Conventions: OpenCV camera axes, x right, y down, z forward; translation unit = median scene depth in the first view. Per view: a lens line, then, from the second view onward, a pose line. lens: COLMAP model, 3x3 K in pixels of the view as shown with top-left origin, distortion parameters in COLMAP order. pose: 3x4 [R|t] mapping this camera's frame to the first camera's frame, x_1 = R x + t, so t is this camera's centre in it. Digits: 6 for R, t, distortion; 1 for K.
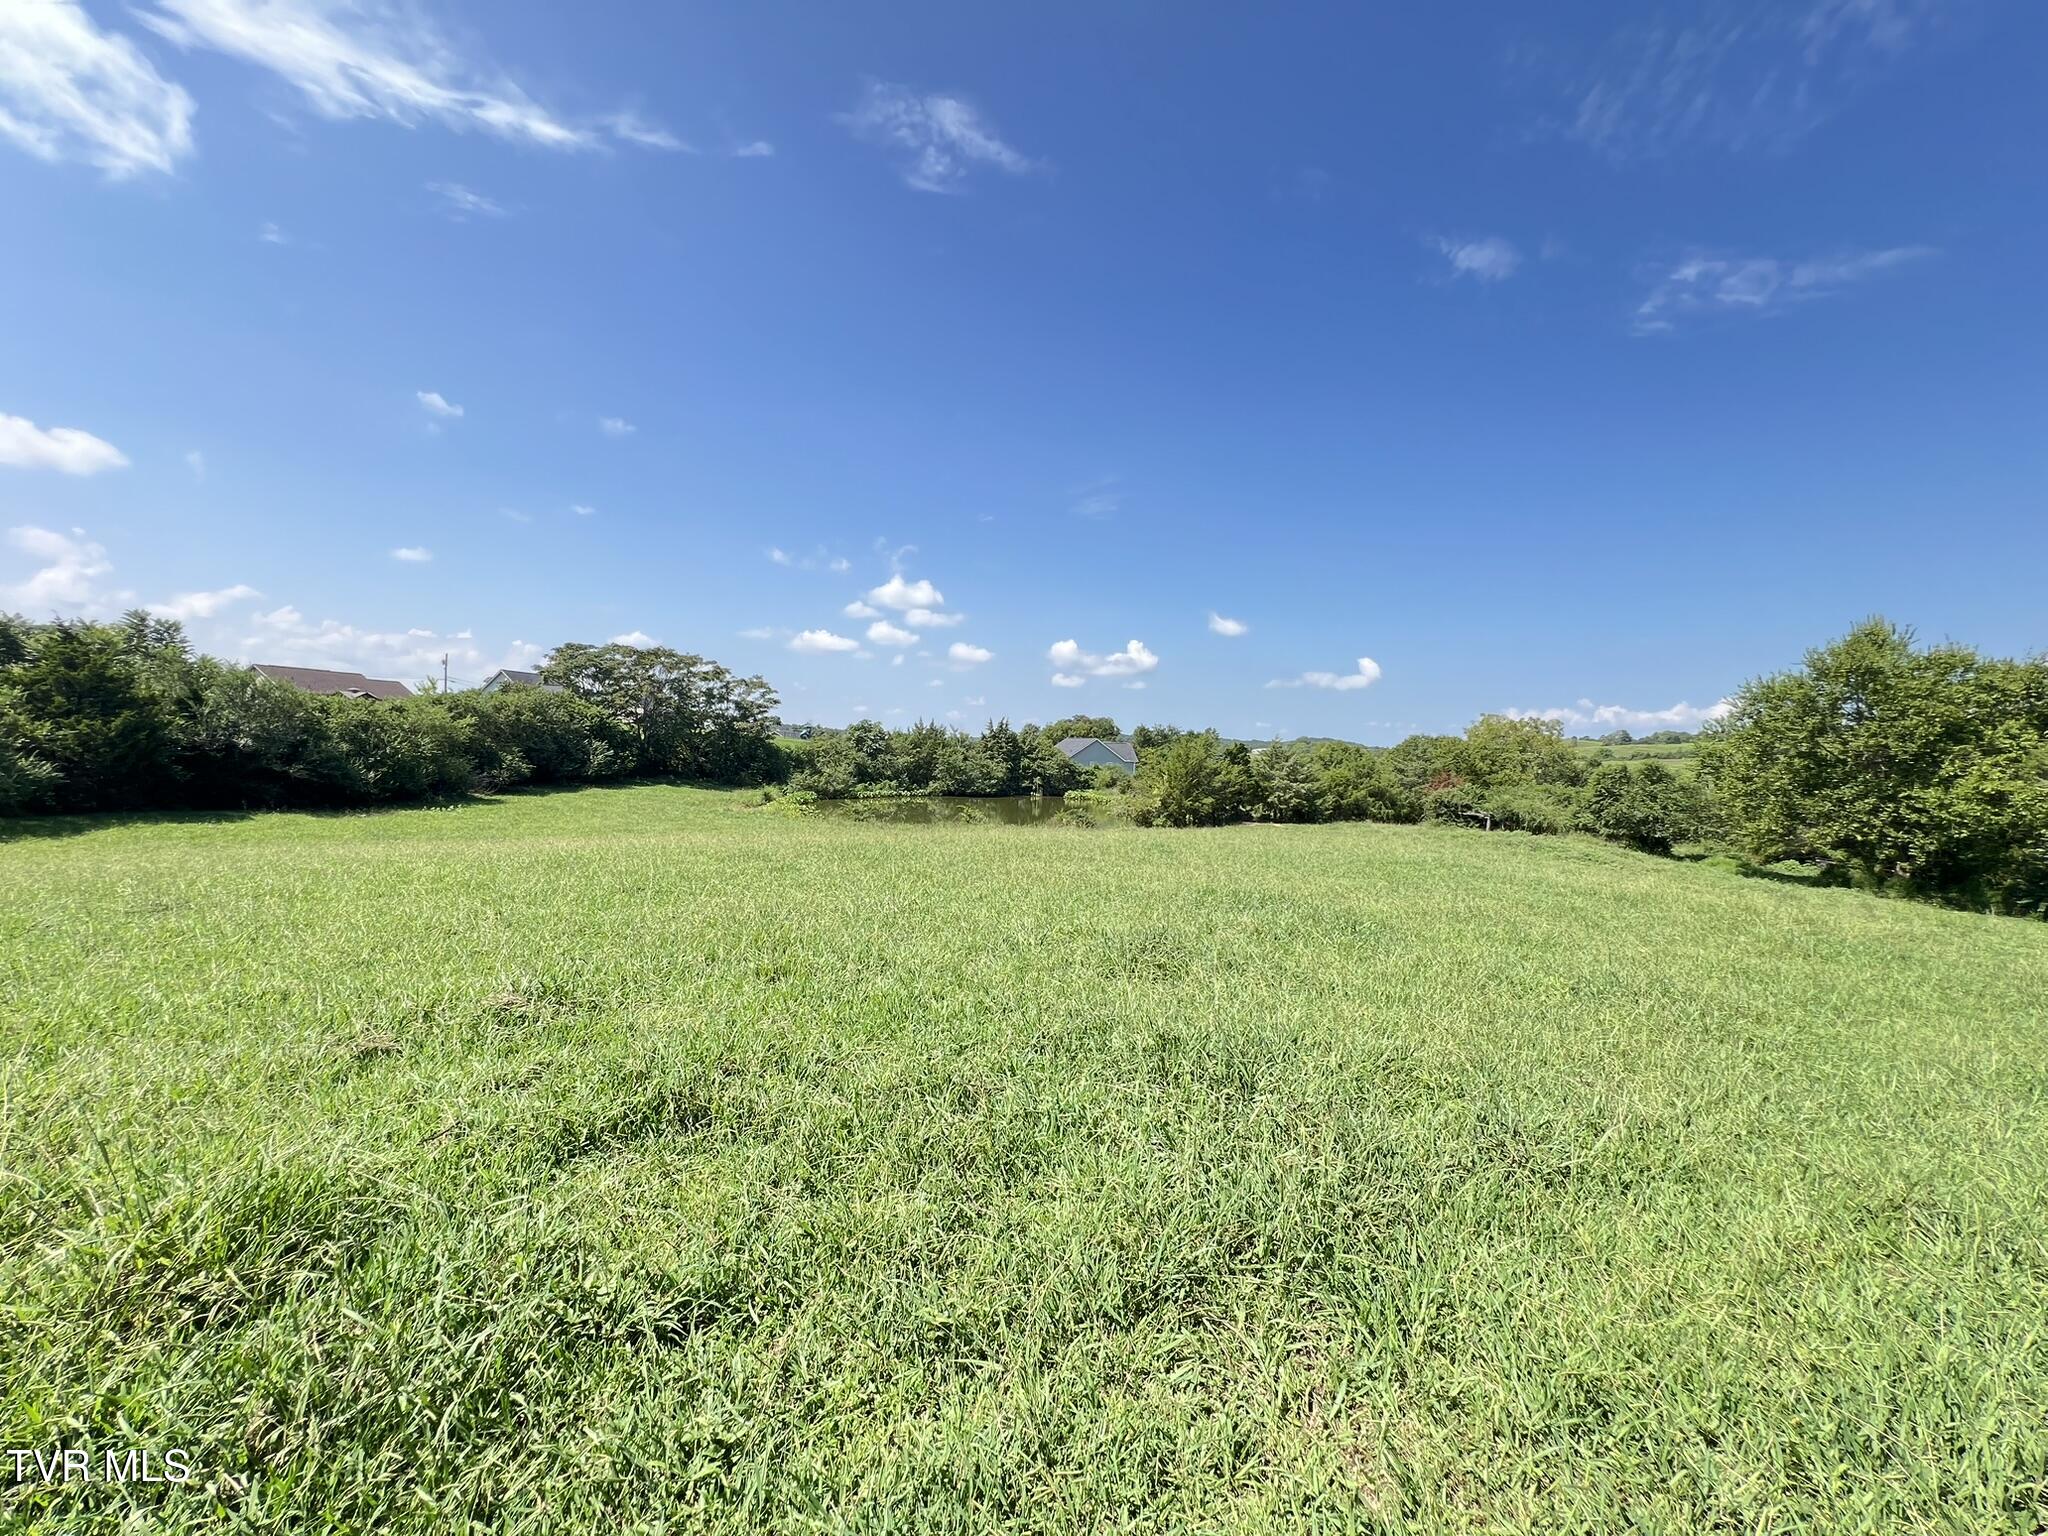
lens RADIAL K [[823.0, 0, 1030.9], [0, 823.0, 749.1], [0, 0, 1]] dist [0.004140, -0.000486]
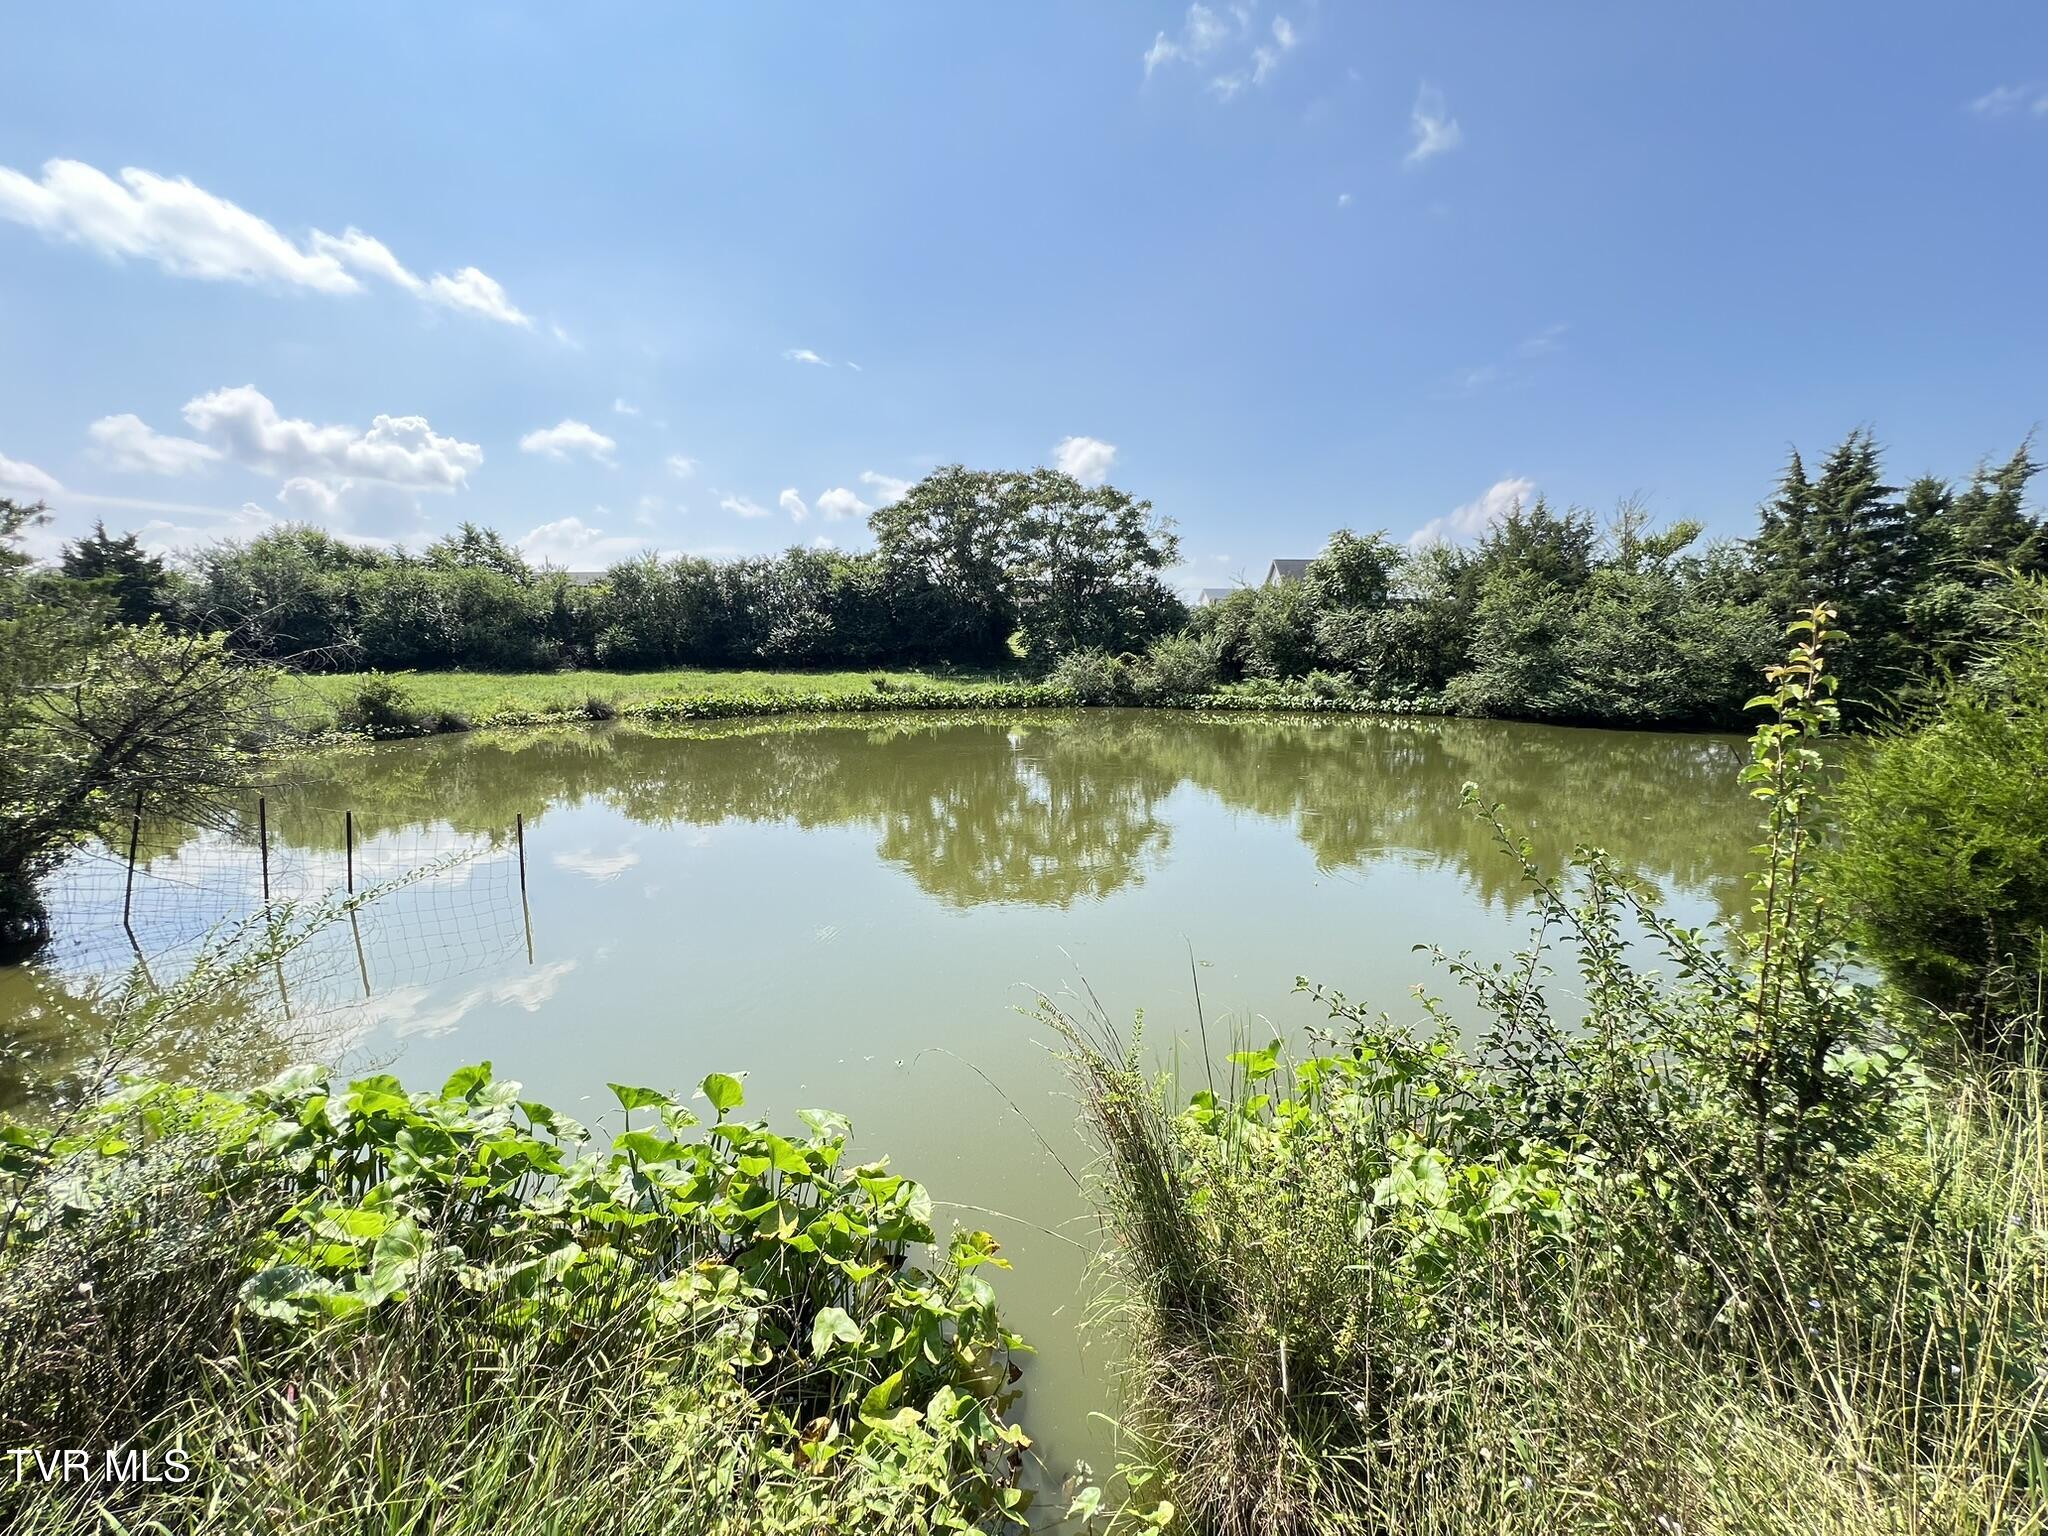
lens RADIAL K [[824.1, 0, 1023.3], [0, 824.1, 769.8], [0, 0, 1]] dist [-0.003373, 0.001090]
pose [[0.211061, 0.101960, -0.972141, 0.212699], [0.004414, 0.994435, 0.105256, 0.048003], [0.977463, -0.026506, 0.209436, 0.853124]]
